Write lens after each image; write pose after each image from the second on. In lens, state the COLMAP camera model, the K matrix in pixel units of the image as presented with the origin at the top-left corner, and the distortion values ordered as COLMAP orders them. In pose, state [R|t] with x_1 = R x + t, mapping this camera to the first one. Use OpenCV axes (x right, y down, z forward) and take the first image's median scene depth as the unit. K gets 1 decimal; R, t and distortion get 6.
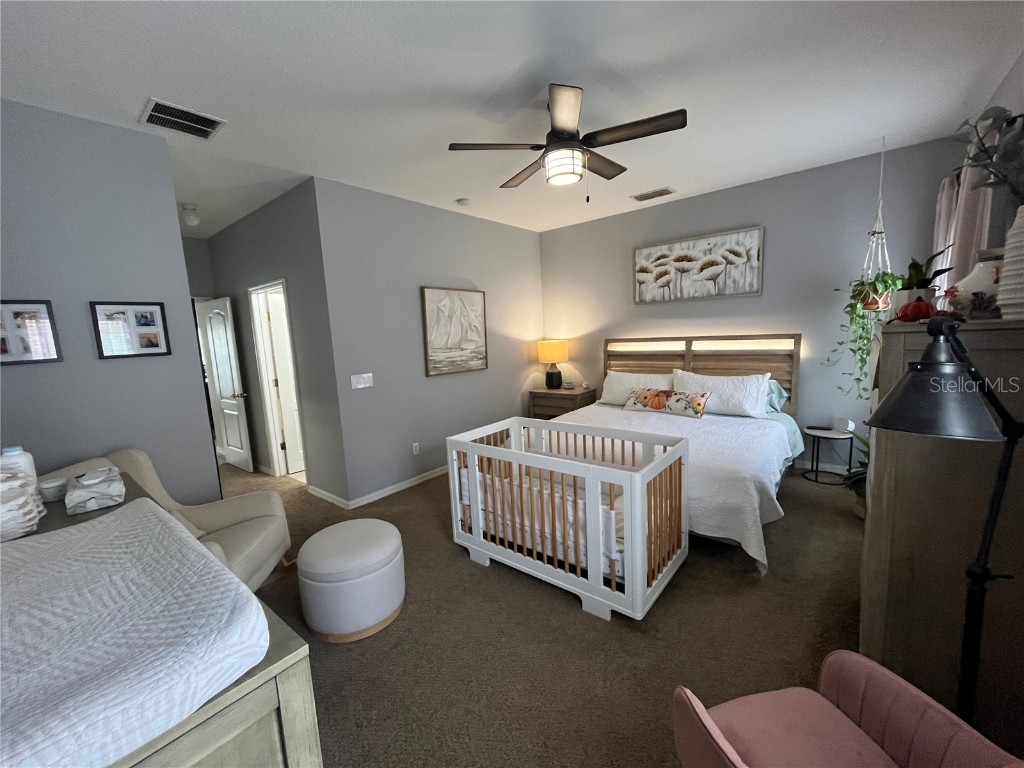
lens RADIAL K [[414.3, 0, 512.8], [0, 414.3, 384.3], [0, 0, 1]] dist [0.000197, 0.000712]
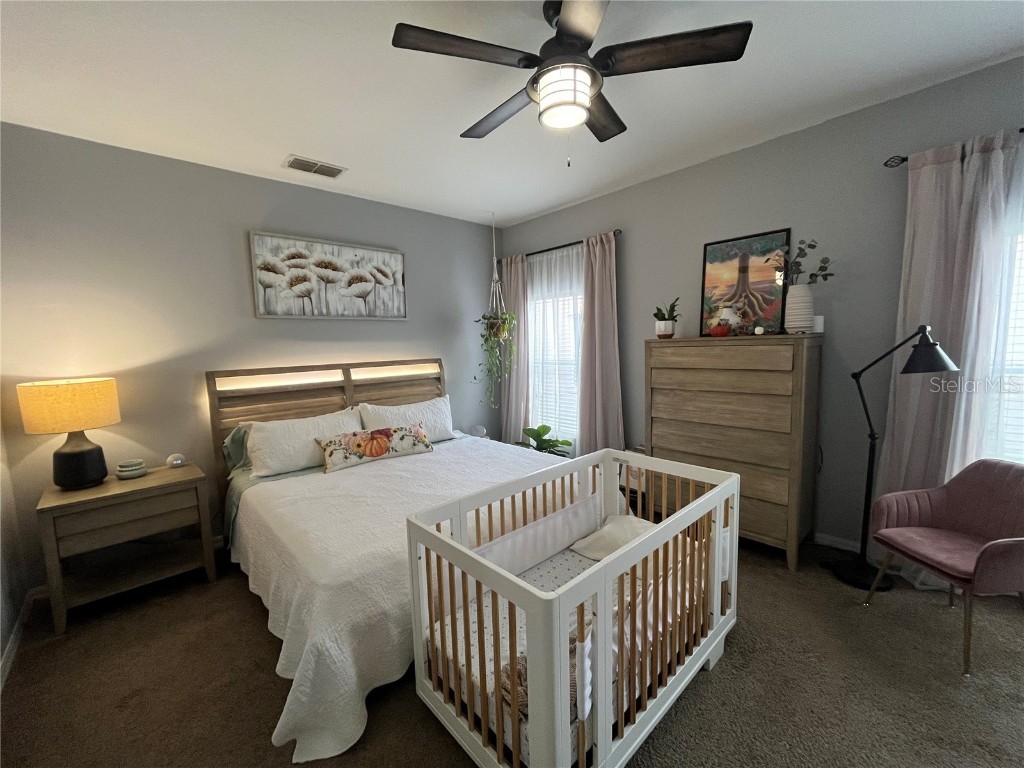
lens RADIAL K [[414.3, 0, 511.4], [0, 414.3, 383.5], [0, 0, 1]] dist [0.000197, 0.000712]
pose [[0.135350, -0.047852, 0.989642, -0.330342], [0.158666, 0.986989, 0.026023, -0.047772], [-0.978011, 0.153501, 0.141181, 0.586179]]
